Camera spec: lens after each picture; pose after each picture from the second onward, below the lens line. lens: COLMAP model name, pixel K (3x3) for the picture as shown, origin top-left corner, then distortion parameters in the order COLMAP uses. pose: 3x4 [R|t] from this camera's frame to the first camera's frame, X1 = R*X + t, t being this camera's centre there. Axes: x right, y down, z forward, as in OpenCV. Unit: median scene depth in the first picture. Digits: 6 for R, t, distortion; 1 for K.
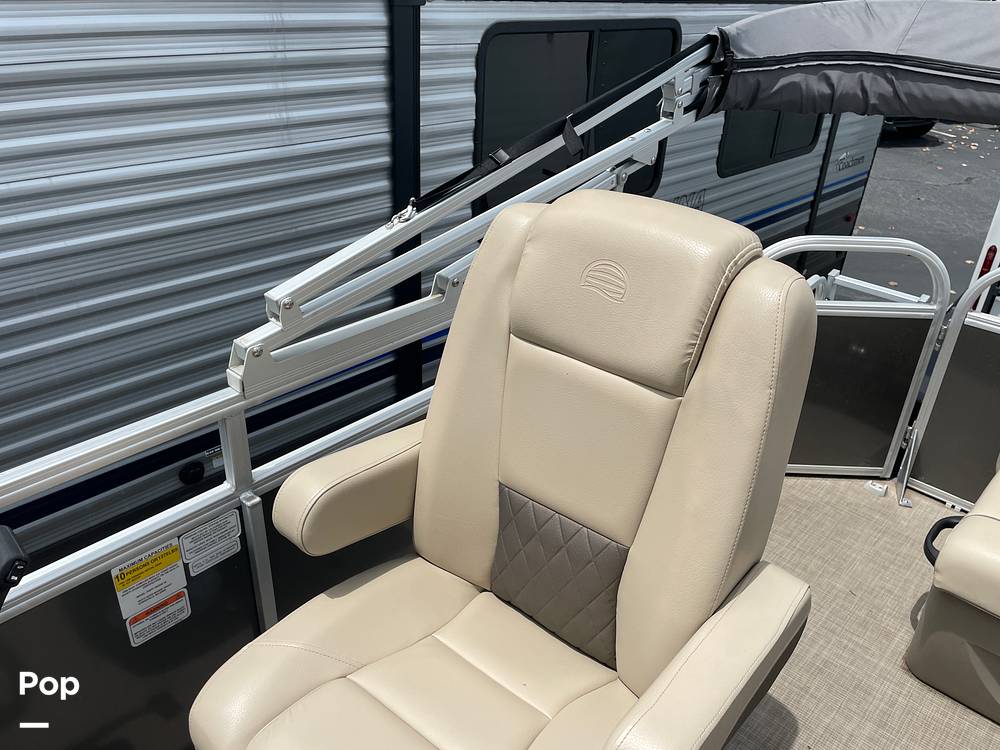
lens RADIAL K [[758.1, 0, 503.8], [0, 758.1, 377.7], [0, 0, 1]] dist [0.085846, -0.114094]
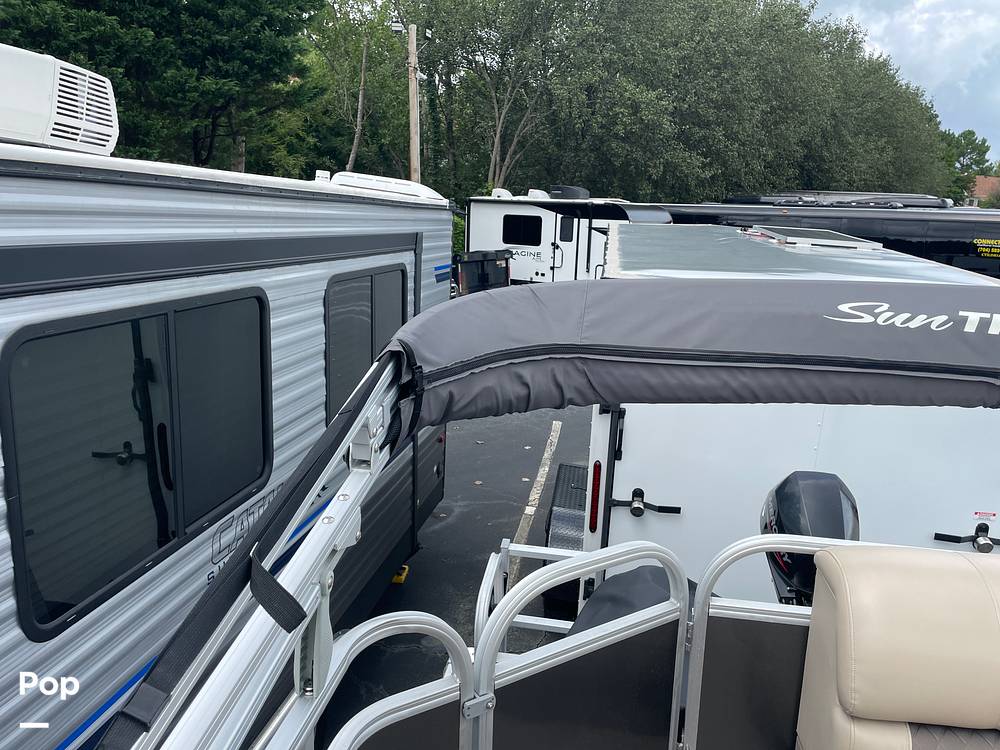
lens RADIAL K [[758.1, 0, 501.2], [0, 758.1, 371.3], [0, 0, 1]] dist [0.085846, -0.114094]
pose [[0.833349, -0.125236, 0.538373, -0.056131], [0.263914, 0.945954, -0.188467, -0.373480], [-0.485673, 0.299143, 0.821362, 0.508369]]
